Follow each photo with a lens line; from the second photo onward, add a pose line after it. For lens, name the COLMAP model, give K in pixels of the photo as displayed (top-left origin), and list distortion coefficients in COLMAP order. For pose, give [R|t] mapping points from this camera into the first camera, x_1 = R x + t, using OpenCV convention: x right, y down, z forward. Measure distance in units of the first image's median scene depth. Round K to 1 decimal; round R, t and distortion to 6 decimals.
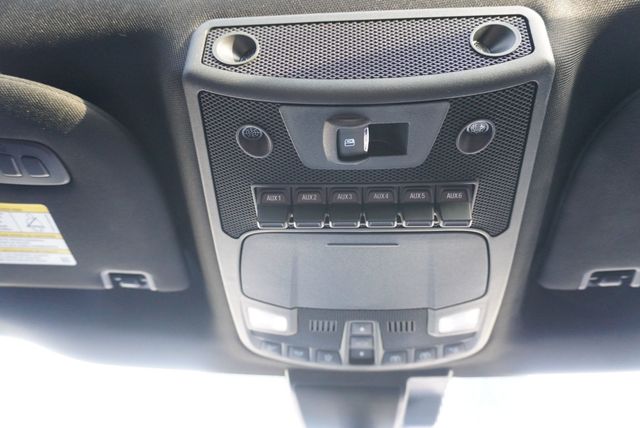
lens RADIAL K [[435.8, 0, 319.6], [0, 435.8, 211.0], [0, 0, 1]] dist [-0.038264, 0.031827]
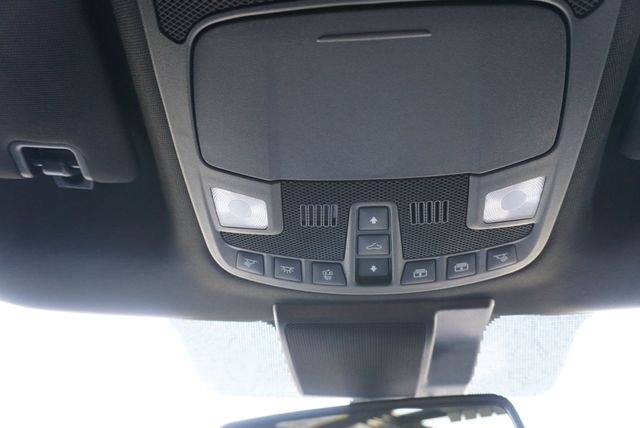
lens RADIAL K [[435.8, 0, 320.4], [0, 435.8, 214.1], [0, 0, 1]] dist [-0.038264, 0.031827]
pose [[0.999838, -0.013295, -0.012159, 0.019342], [0.012983, 0.999591, -0.025462, 0.275785], [0.012493, 0.025300, 0.999602, 0.285789]]
